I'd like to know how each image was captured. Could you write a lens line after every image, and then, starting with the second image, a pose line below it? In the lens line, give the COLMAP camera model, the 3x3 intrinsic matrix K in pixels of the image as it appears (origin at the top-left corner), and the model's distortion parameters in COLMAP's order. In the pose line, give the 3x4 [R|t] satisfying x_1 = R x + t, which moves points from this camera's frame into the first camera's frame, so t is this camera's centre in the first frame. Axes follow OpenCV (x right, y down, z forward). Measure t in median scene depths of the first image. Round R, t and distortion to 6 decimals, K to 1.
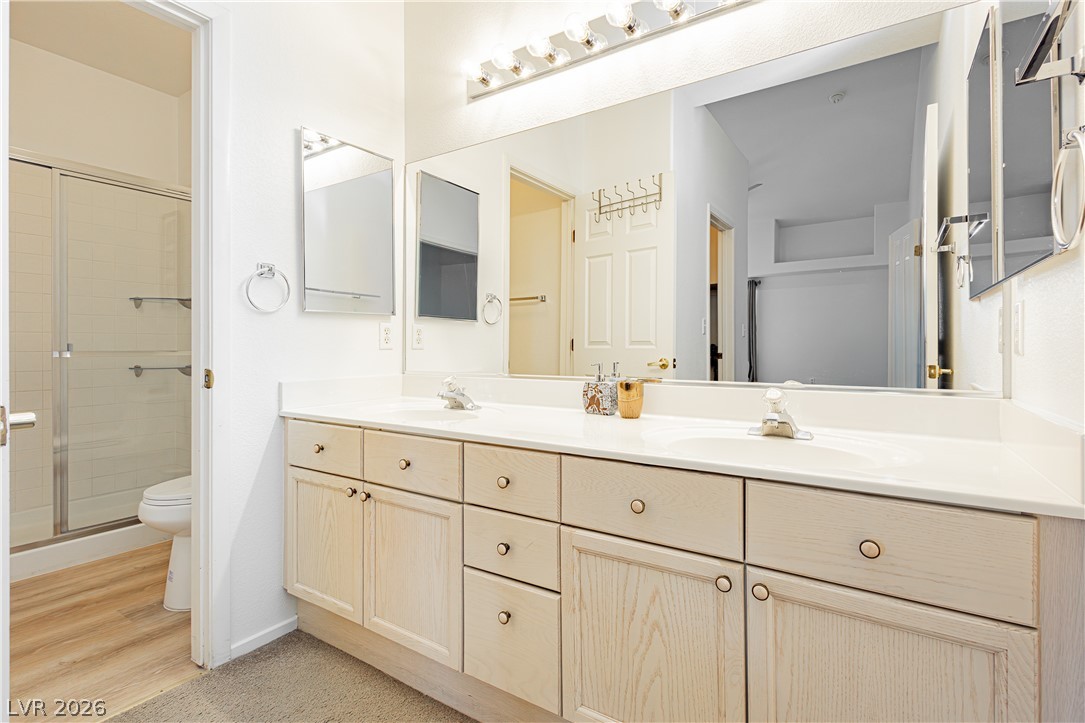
lens RADIAL K [[496.6, 0, 543.6], [0, 496.6, 358.9], [0, 0, 1]] dist [0.001429, -0.000539]
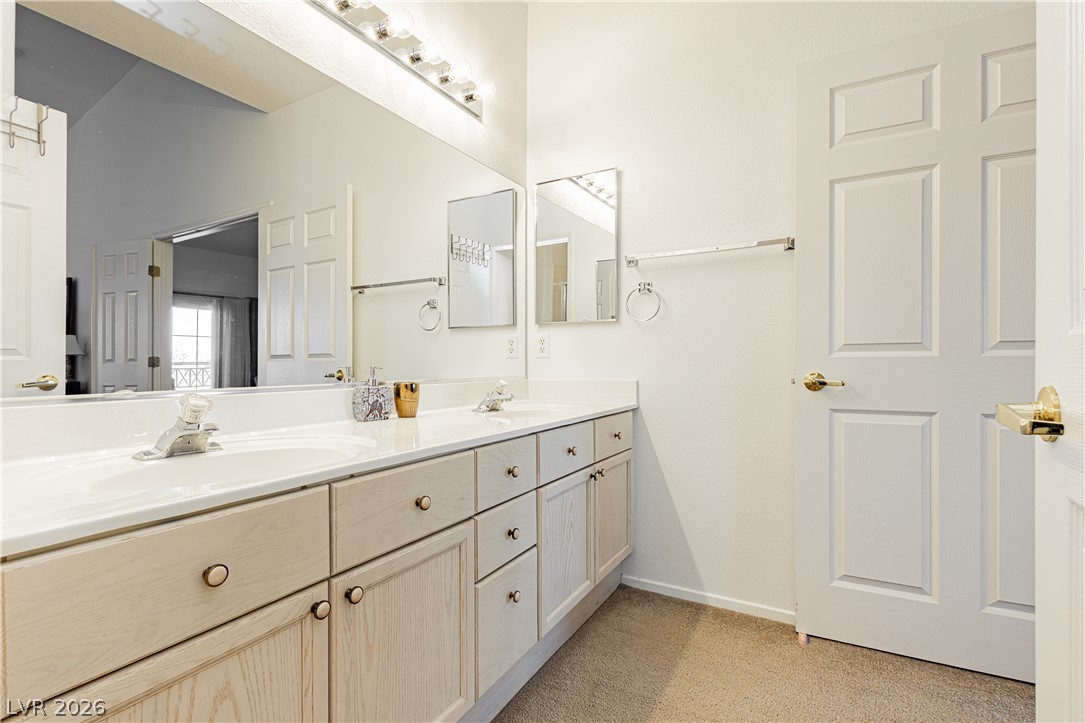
lens RADIAL K [[496.6, 0, 543.6], [0, 496.6, 358.9], [0, 0, 1]] dist [0.001429, -0.000539]
pose [[-0.042680, 0.006032, 0.999071, -0.983542], [0.022974, 0.999723, -0.005055, 0.006606], [-0.998825, 0.022737, -0.042807, 0.818245]]
